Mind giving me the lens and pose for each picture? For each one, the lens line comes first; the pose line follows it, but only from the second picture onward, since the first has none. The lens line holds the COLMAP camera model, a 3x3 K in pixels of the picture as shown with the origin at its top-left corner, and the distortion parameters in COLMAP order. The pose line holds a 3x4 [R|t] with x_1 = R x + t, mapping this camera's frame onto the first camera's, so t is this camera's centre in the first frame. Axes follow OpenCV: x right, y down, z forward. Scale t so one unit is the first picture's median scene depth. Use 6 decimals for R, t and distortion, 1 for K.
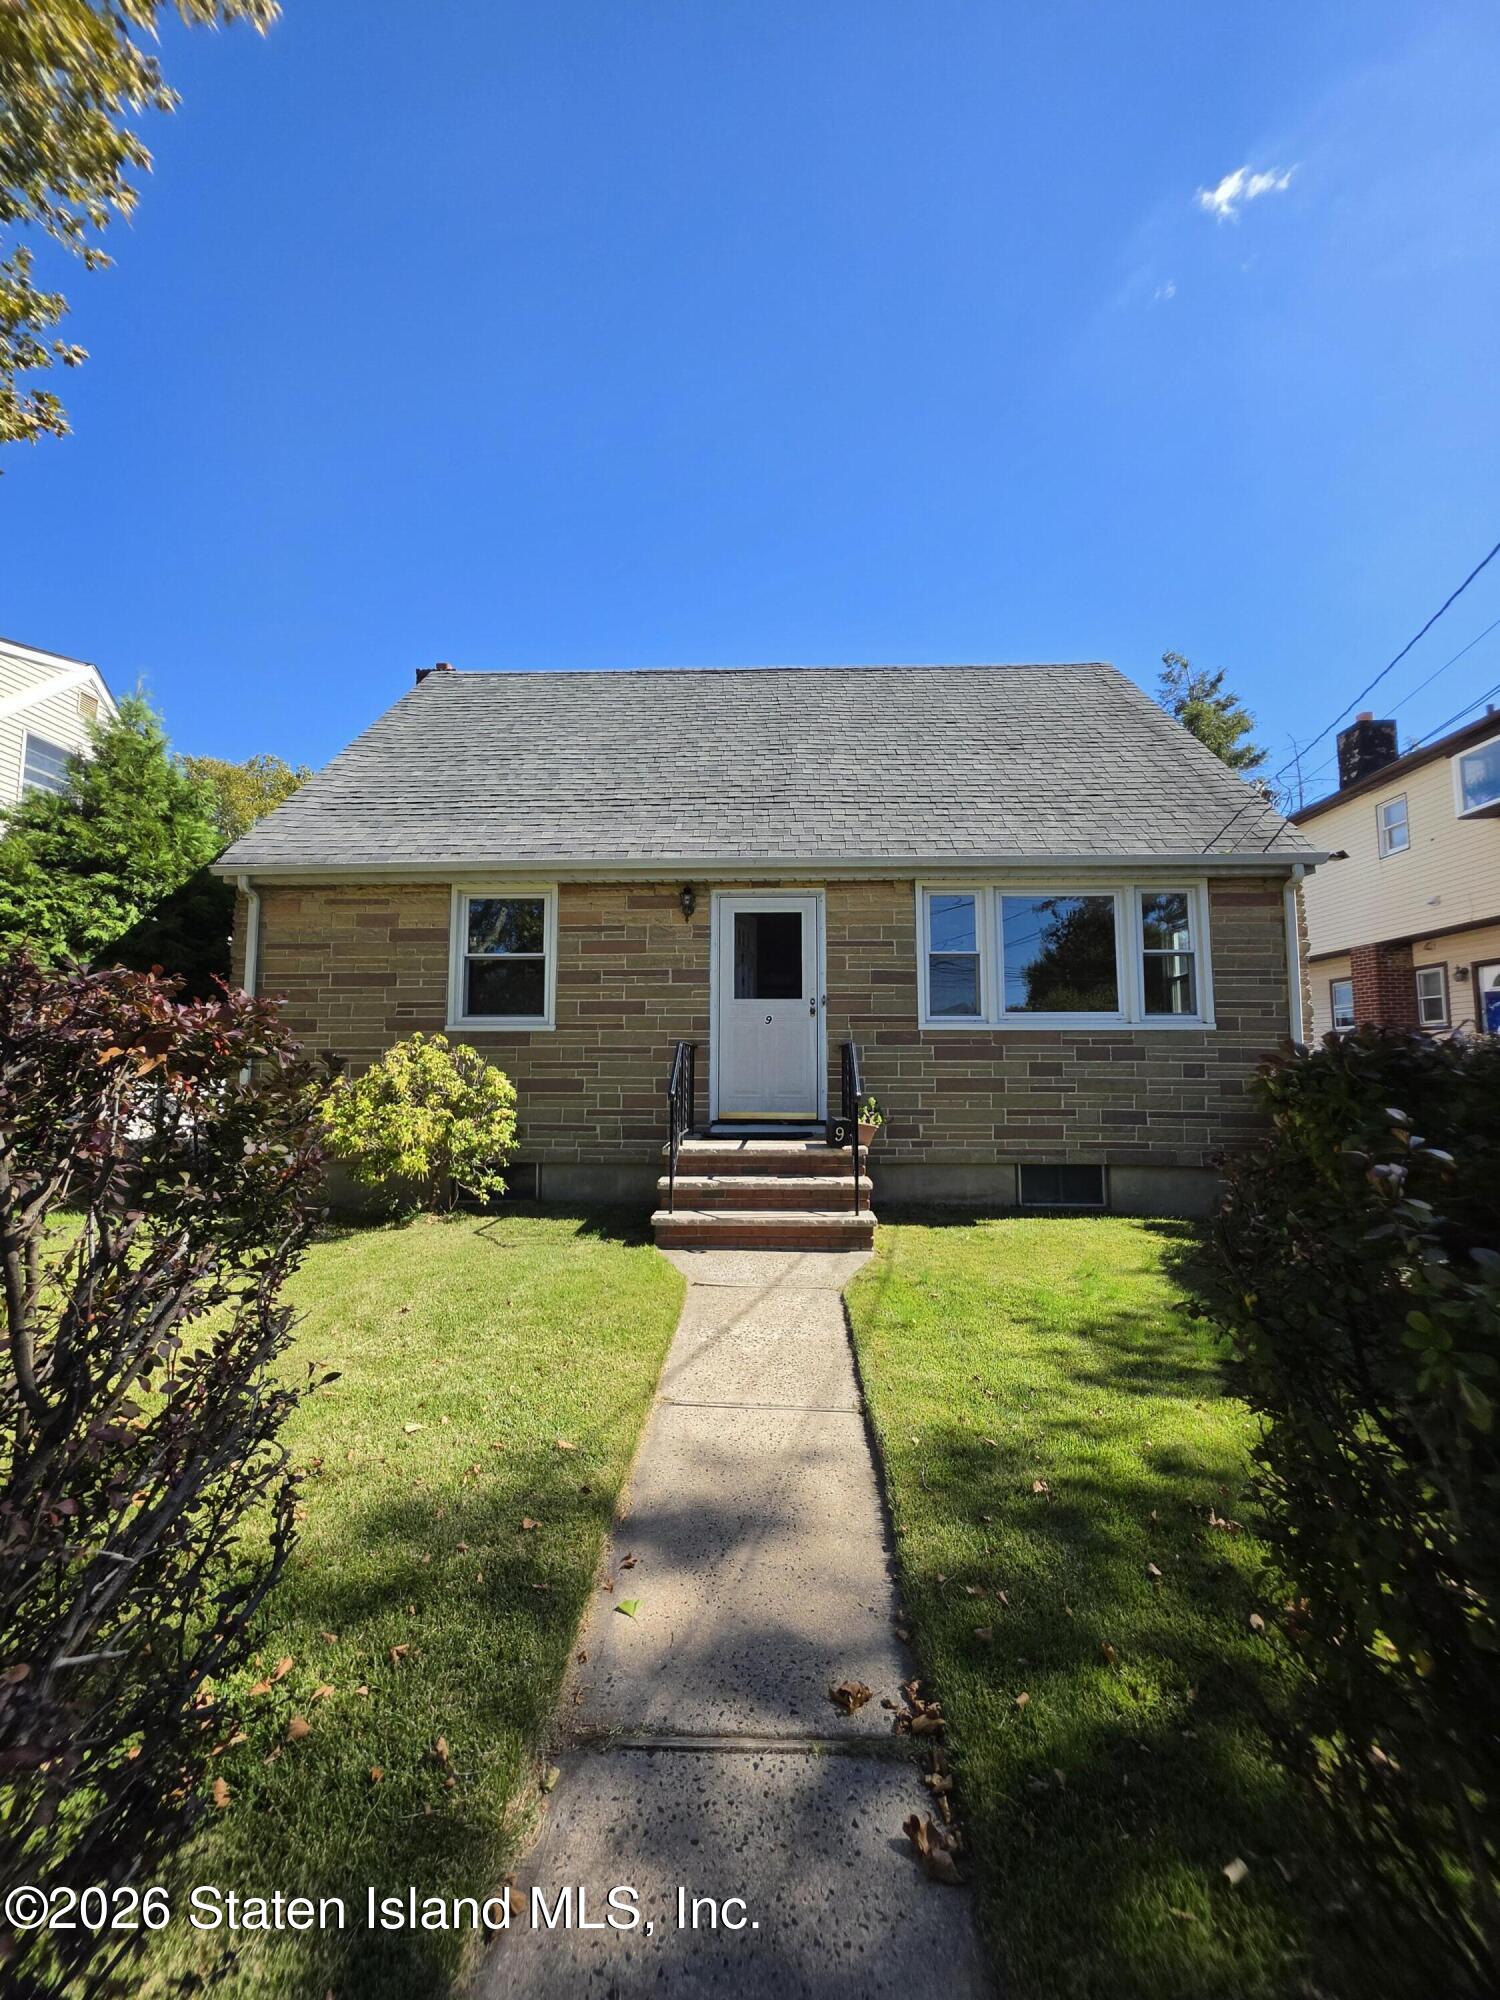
lens RADIAL K [[801.5, 0, 750.1], [0, 801.5, 993.4], [0, 0, 1]] dist [0.001267, 0.000670]
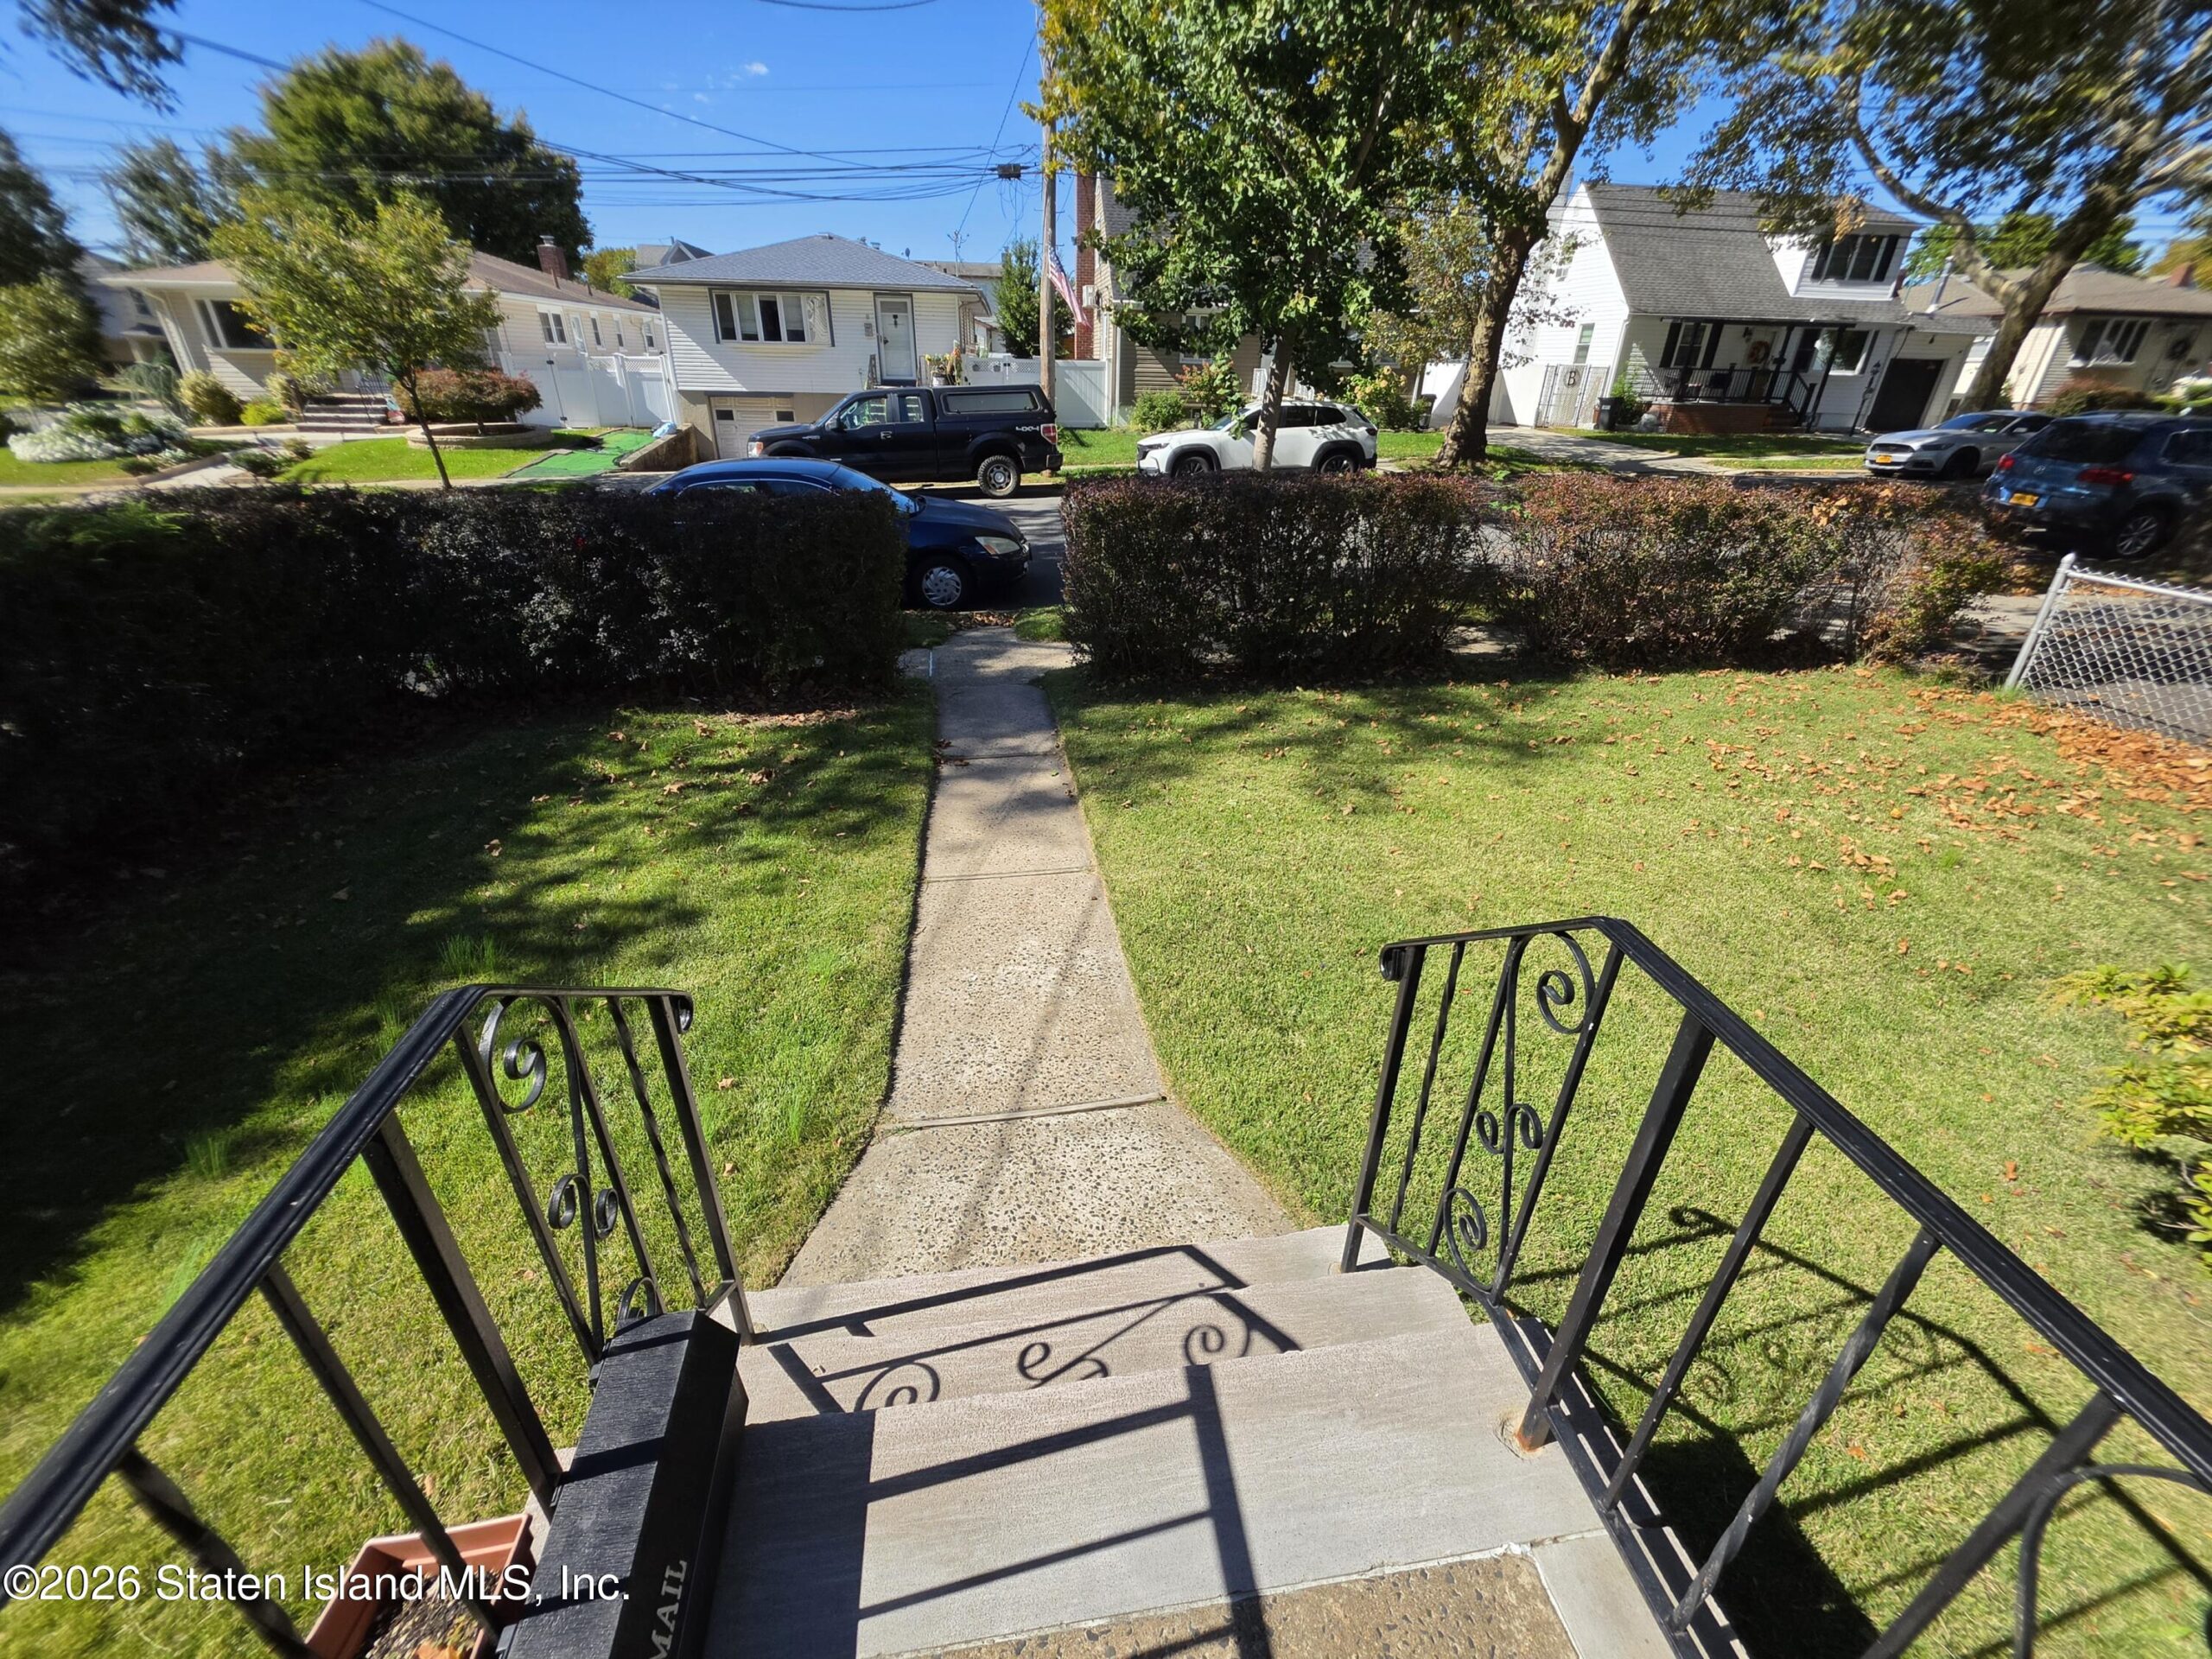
lens RADIAL K [[886.5, 0, 1113.2], [0, 886.5, 829.5], [0, 0, 1]] dist [0.001267, 0.000670]
pose [[-0.985796, 0.049927, -0.160353, 0.072695], [-0.017836, 0.918270, 0.395553, -0.075456], [0.166996, 0.392795, -0.904336, 2.340698]]
